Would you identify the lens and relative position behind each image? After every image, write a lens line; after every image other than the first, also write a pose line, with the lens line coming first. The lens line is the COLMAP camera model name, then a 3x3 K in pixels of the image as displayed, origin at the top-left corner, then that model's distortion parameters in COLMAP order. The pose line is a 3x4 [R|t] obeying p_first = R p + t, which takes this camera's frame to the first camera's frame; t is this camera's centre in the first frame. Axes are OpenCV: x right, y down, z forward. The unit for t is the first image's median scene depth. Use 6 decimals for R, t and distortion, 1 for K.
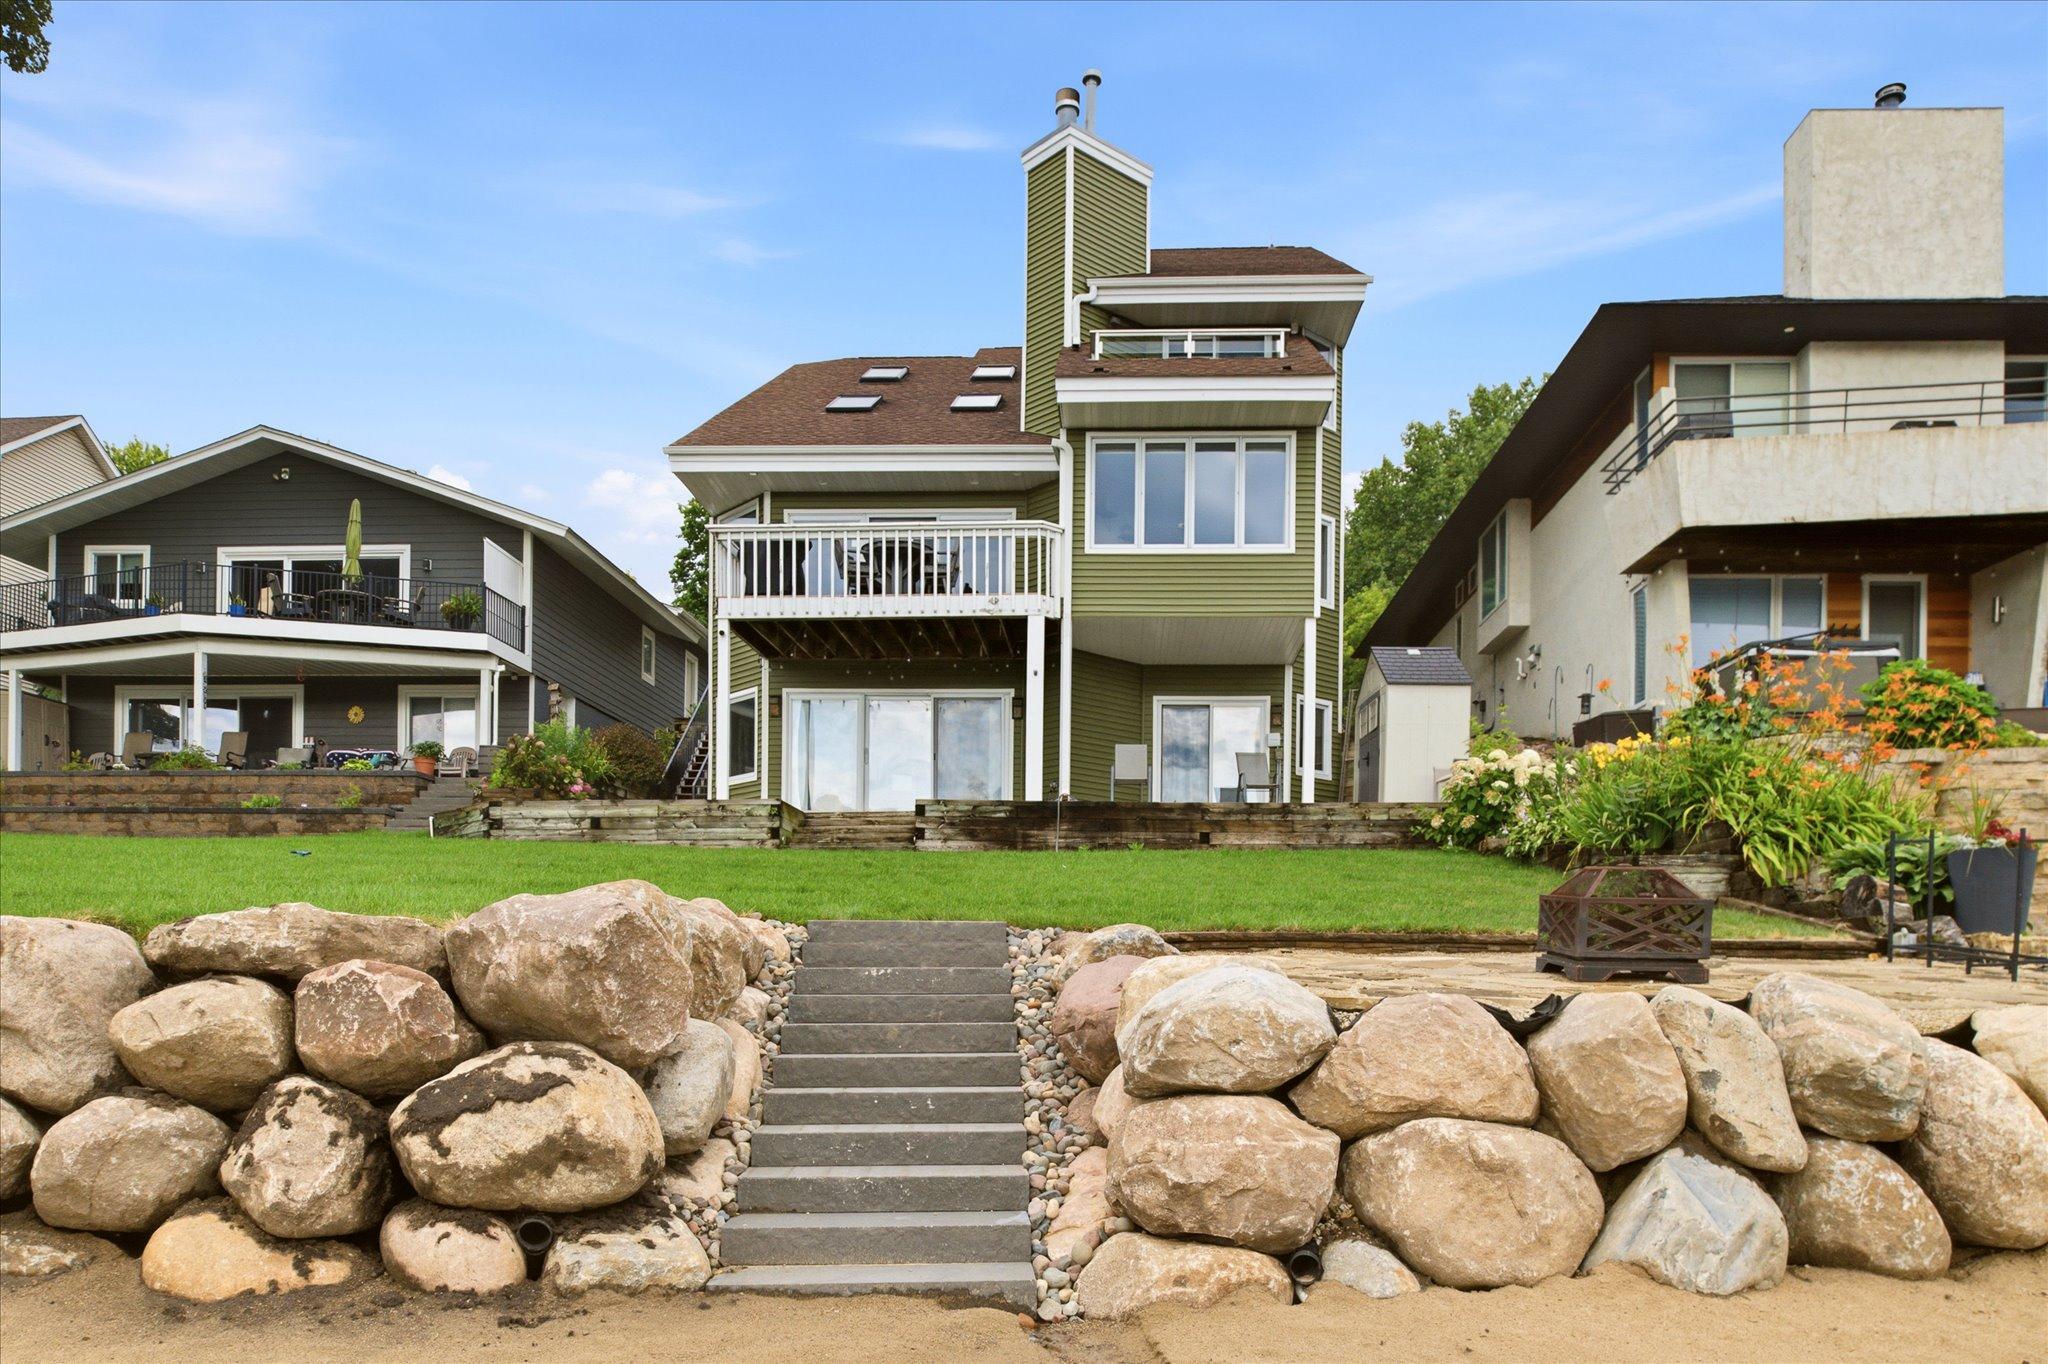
lens RADIAL K [[1353.3, 0, 1067.0], [0, 1353.3, 942.9], [0, 0, 1]] dist [-0.002388, -0.014193]
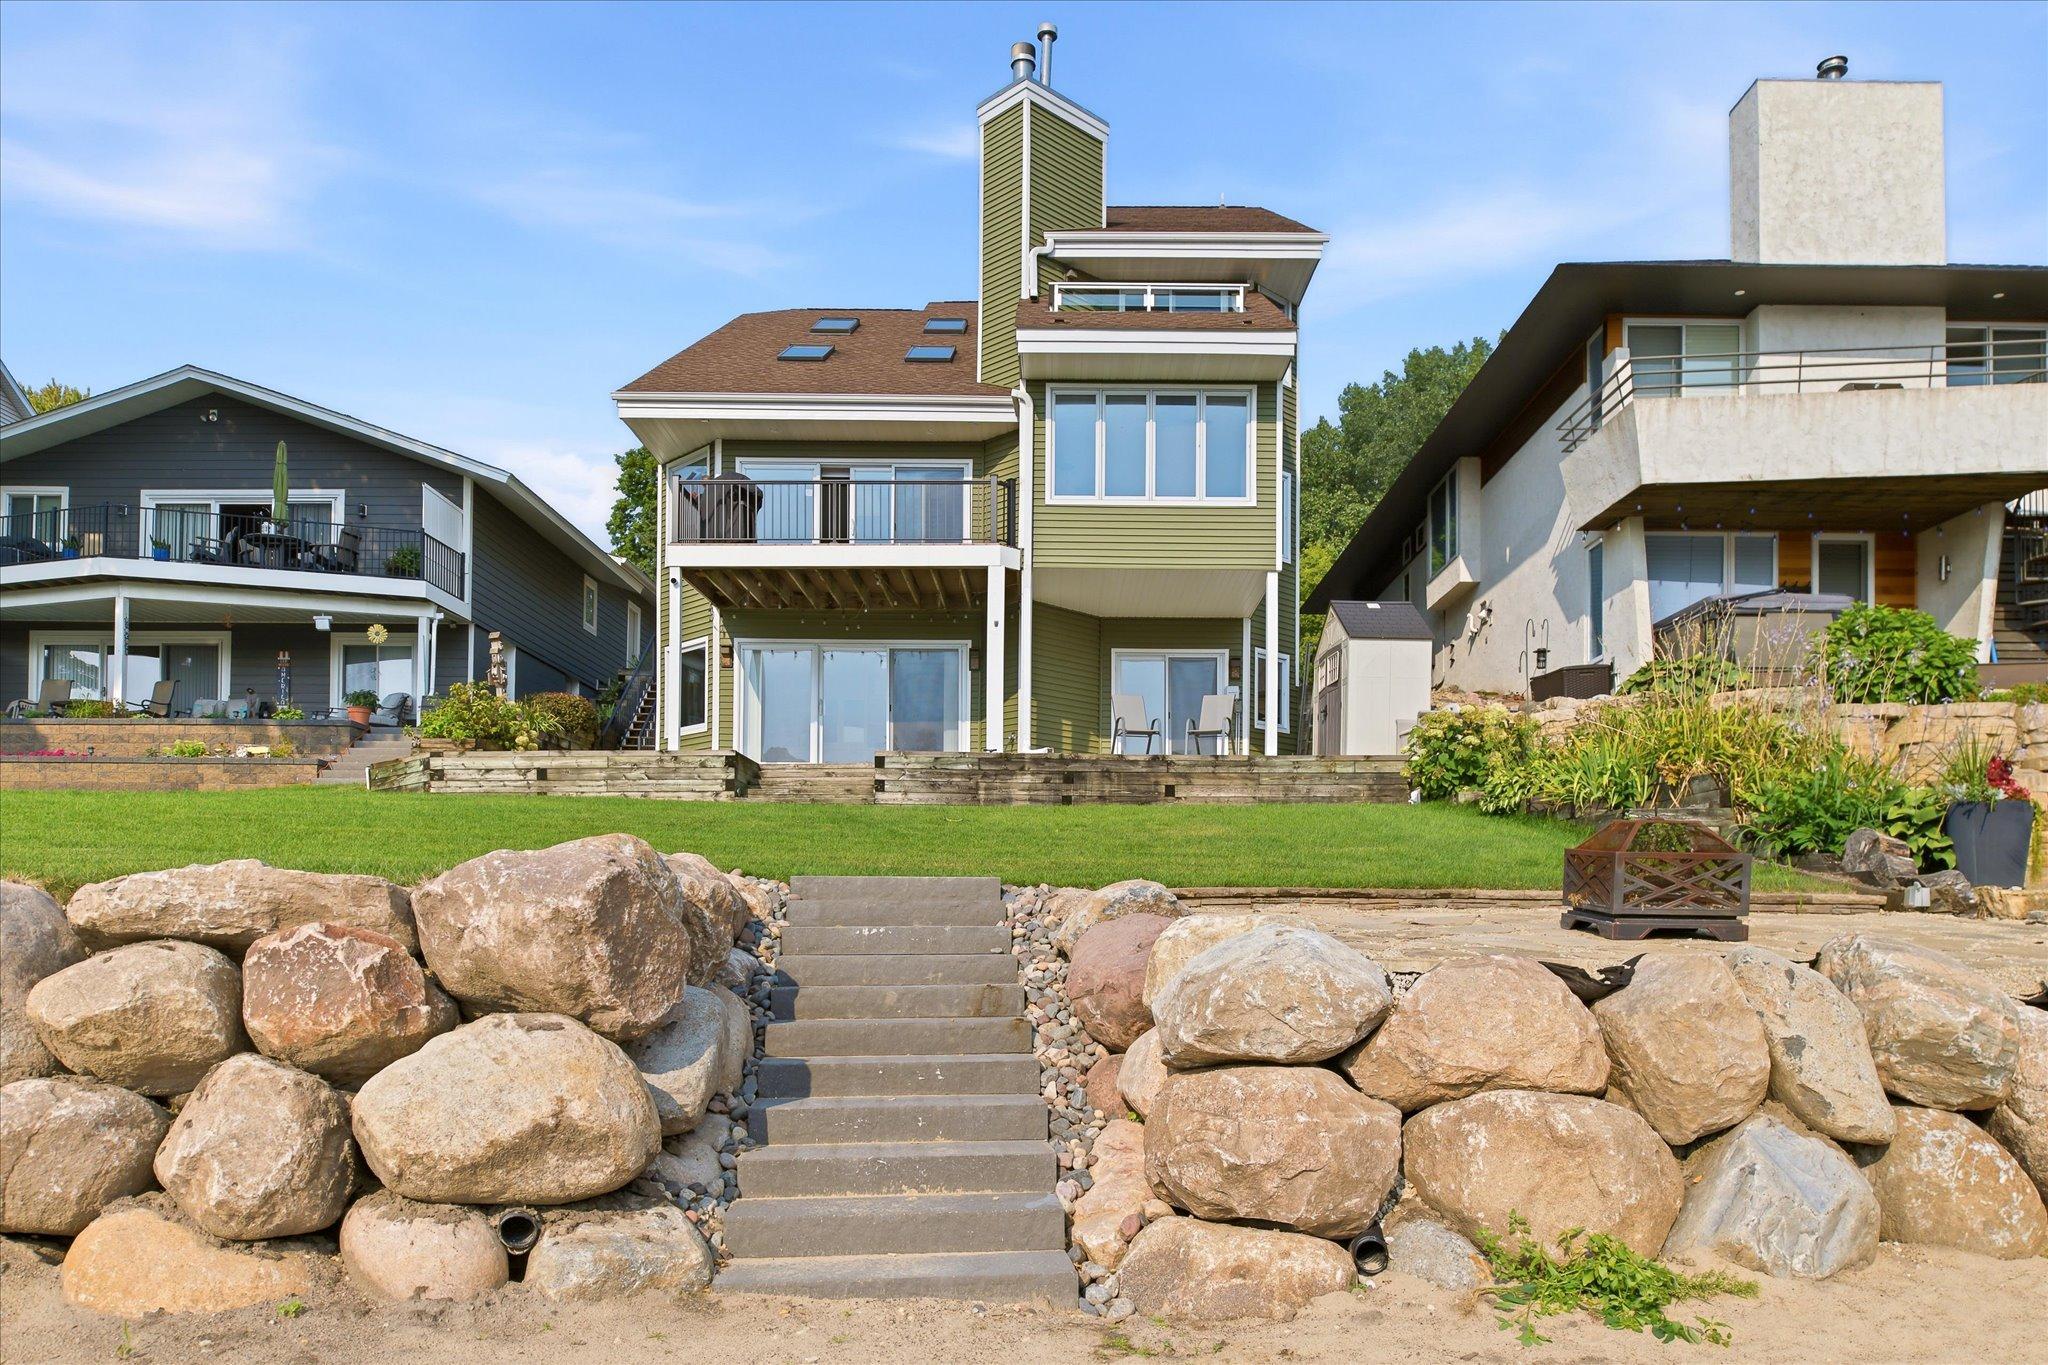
lens RADIAL K [[1354.7, 0, 1086.1], [0, 1354.7, 870.8], [0, 0, 1]] dist [-0.006524, -0.006874]
pose [[0.998655, -0.001543, 0.051822, -0.010892], [0.002494, 0.999829, -0.018304, -0.000830], [-0.051785, 0.018409, 0.998489, 0.014084]]
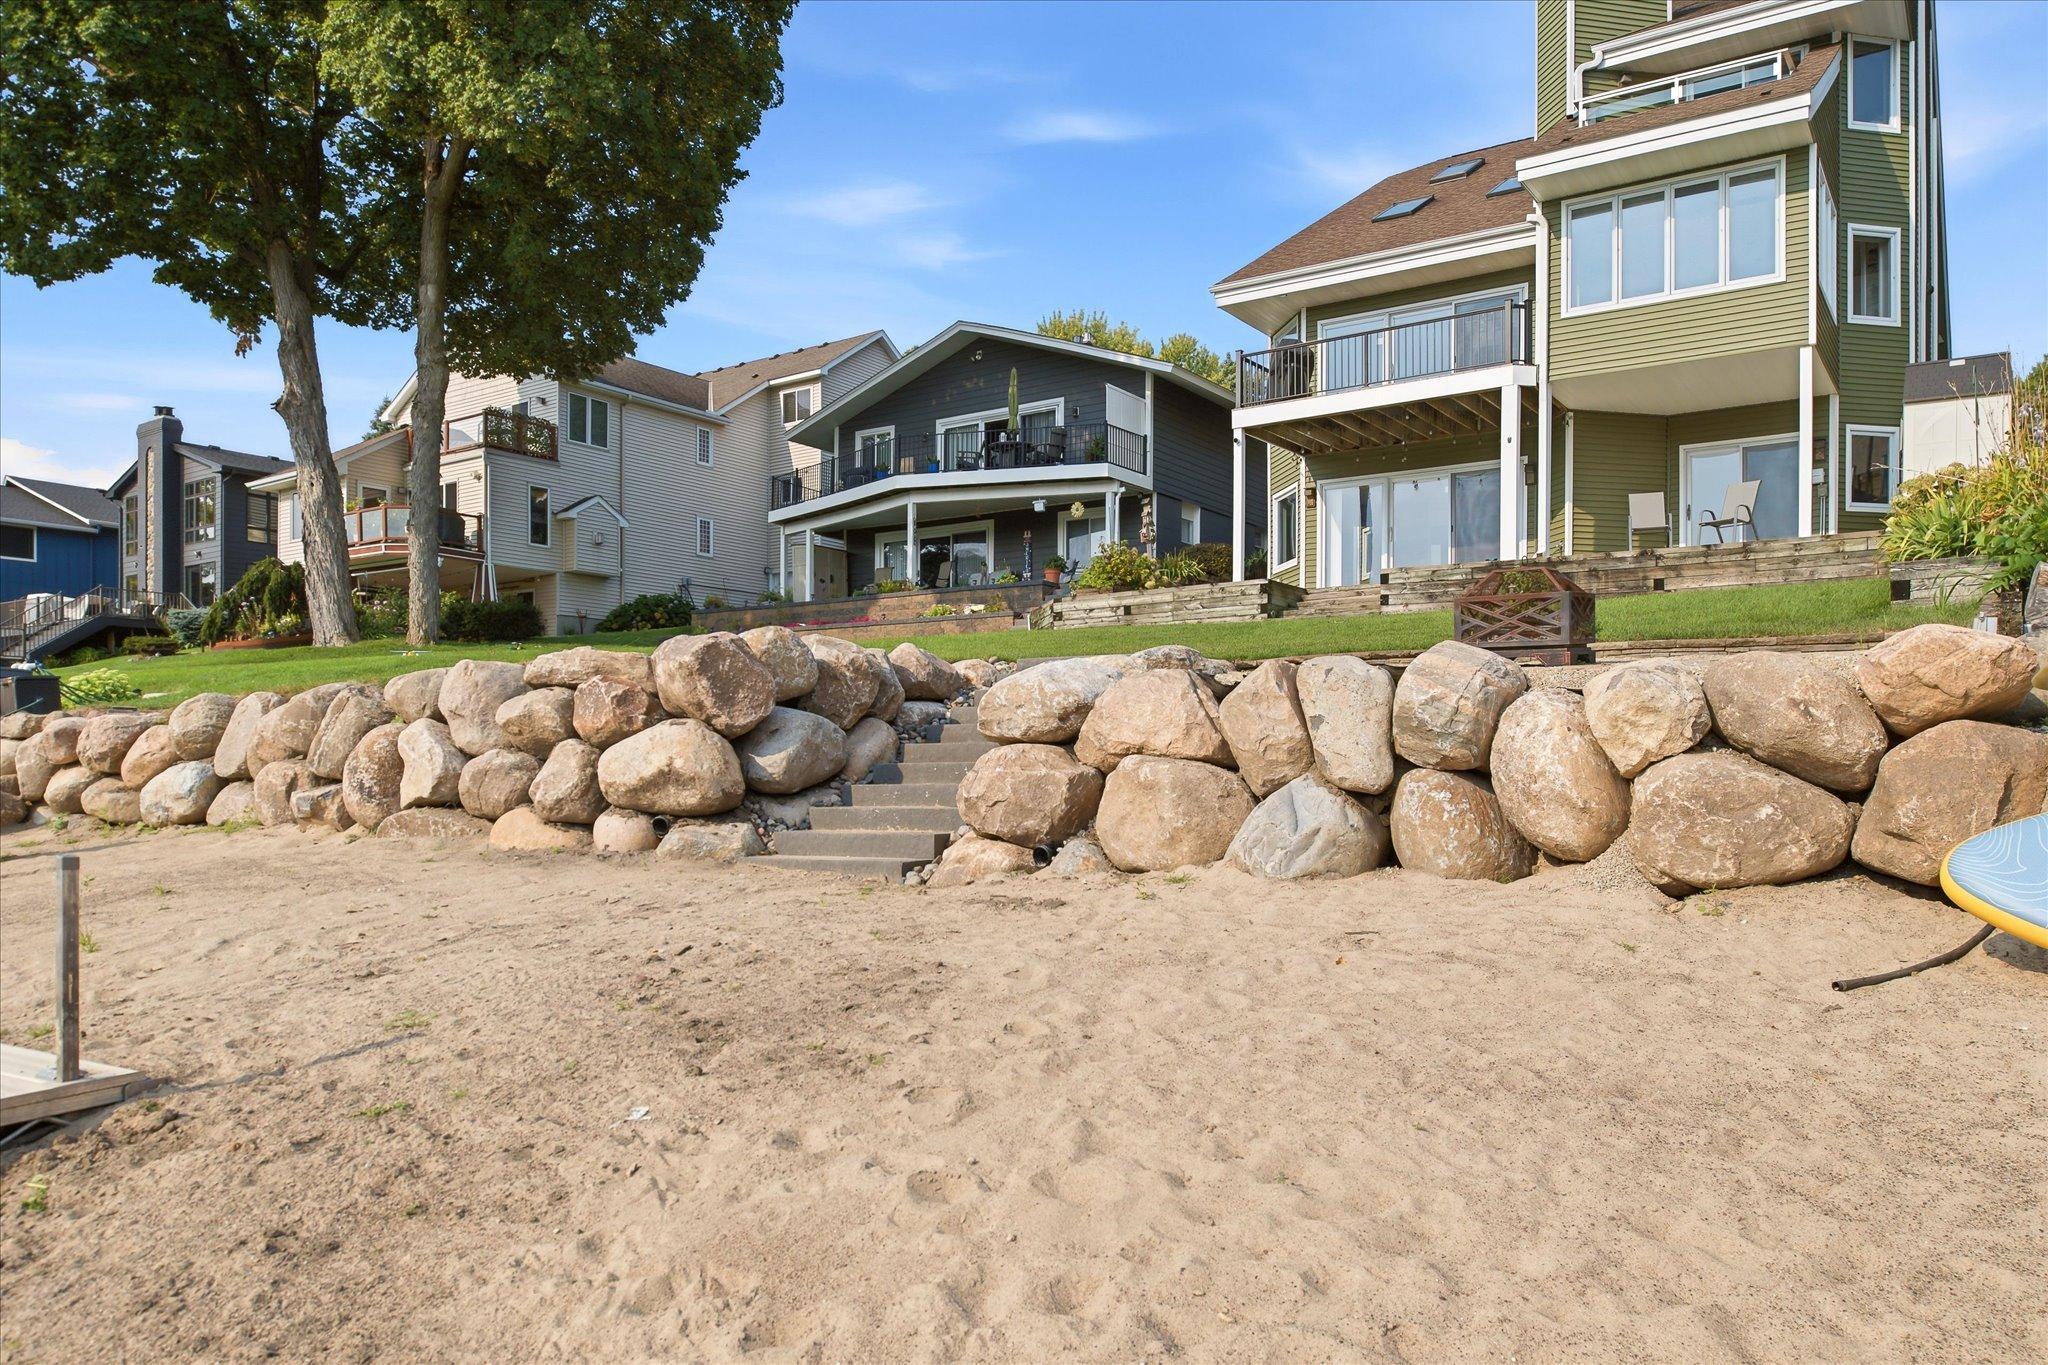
lens RADIAL K [[1255.6, 0, 1024.0], [0, 1255.6, 682.5], [0, 0, 1]] dist [-0.004366, -0.004448]
pose [[0.872842, -0.037590, -0.486552, 0.137668], [0.023173, 0.999097, -0.035617, 0.016681], [0.487452, 0.019813, 0.872925, -0.032836]]
